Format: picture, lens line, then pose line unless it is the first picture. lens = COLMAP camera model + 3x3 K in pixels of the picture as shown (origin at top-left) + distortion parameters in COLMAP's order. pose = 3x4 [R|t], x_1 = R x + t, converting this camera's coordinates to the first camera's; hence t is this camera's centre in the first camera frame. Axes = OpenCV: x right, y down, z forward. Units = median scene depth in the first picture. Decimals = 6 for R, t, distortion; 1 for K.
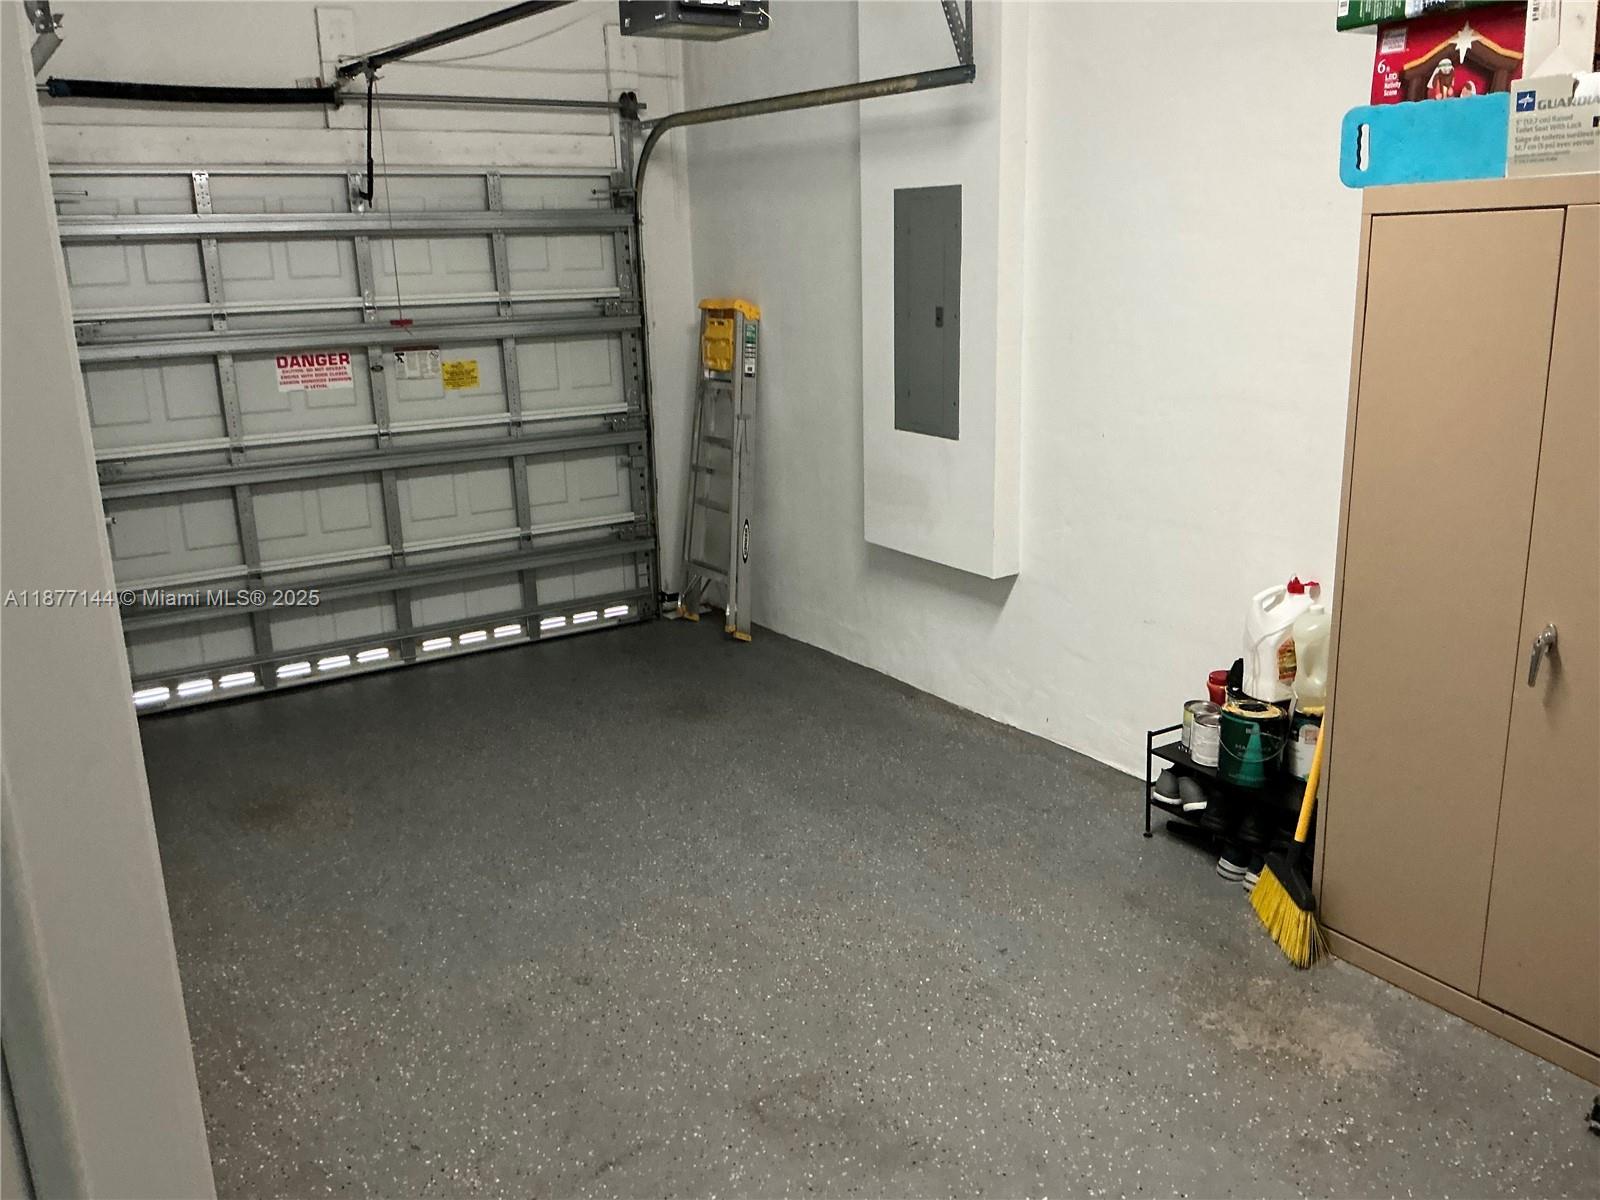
lens RADIAL K [[1344.2, 0, 800.4], [0, 1344.2, 592.3], [0, 0, 1]] dist [0.047123, -0.020377]
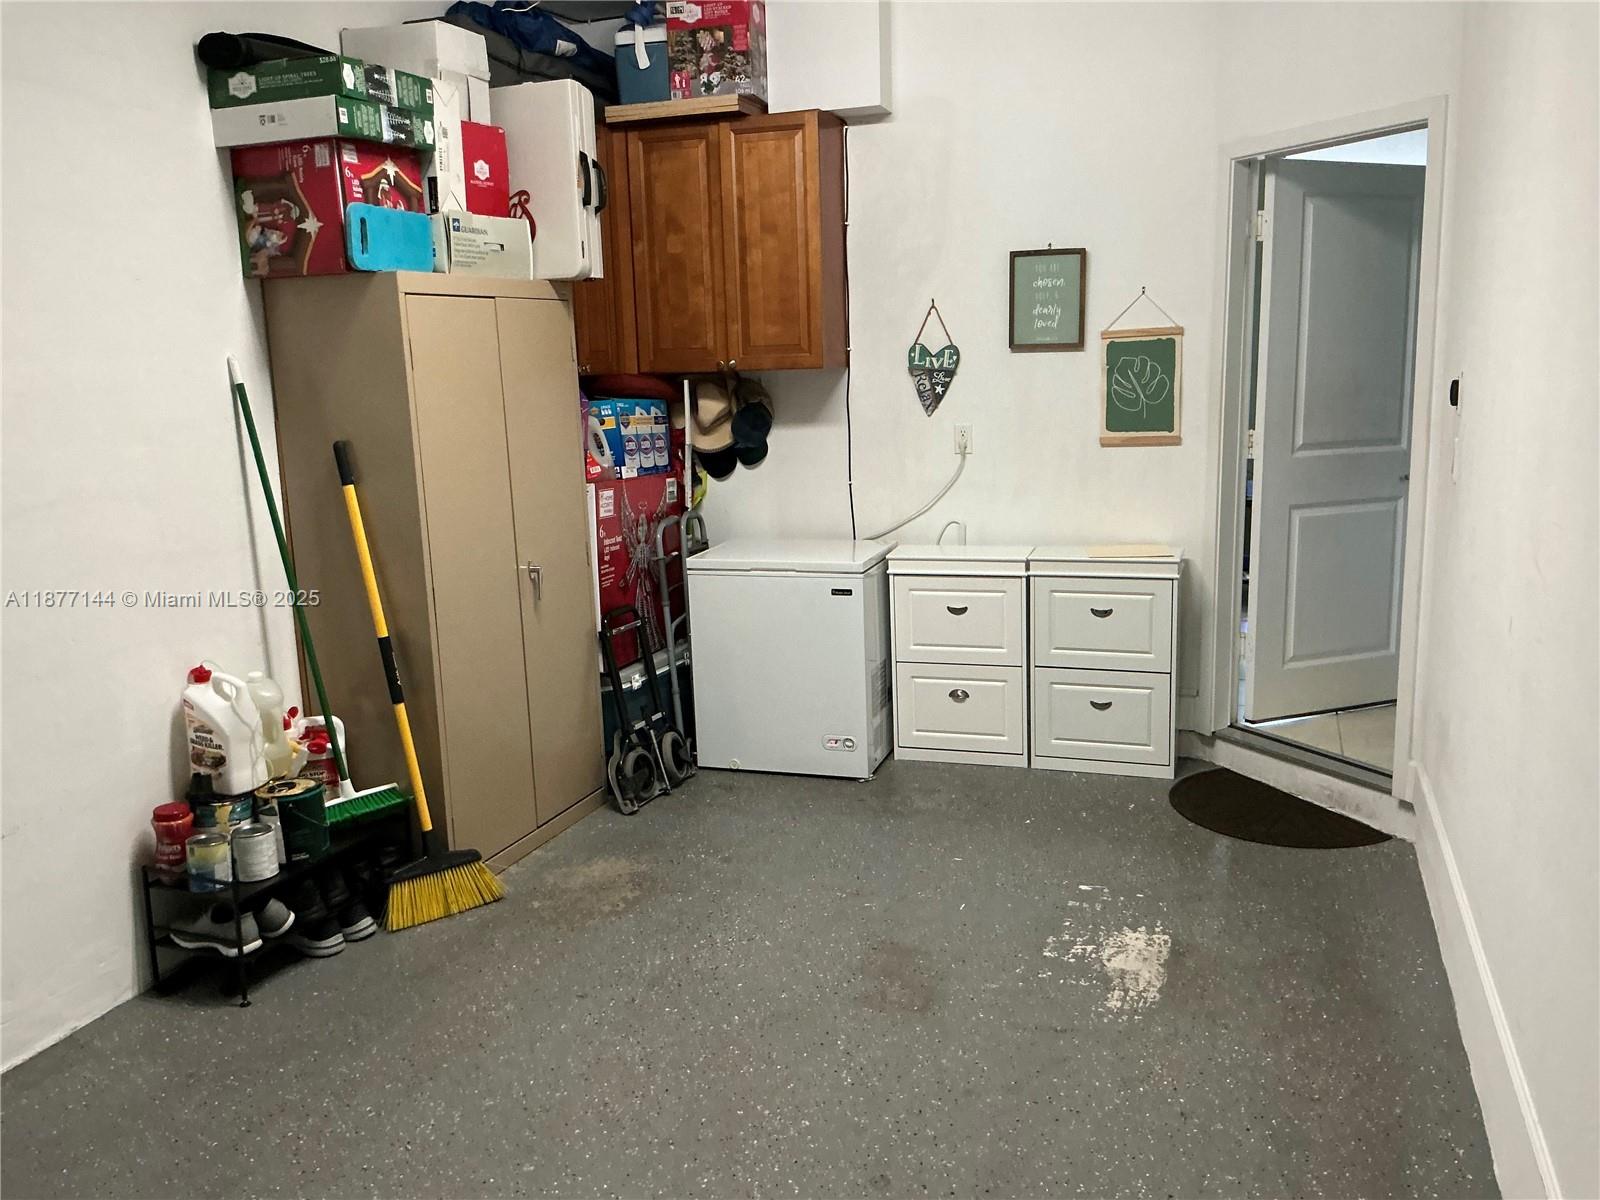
lens RADIAL K [[1344.2, 0, 800.9], [0, 1344.2, 606.4], [0, 0, 1]] dist [0.047123, -0.020377]
pose [[-0.616532, -0.103285, 0.780525, -0.822675], [0.242580, 0.918212, 0.313117, -0.320045], [-0.749028, 0.382386, -0.541053, 1.540826]]
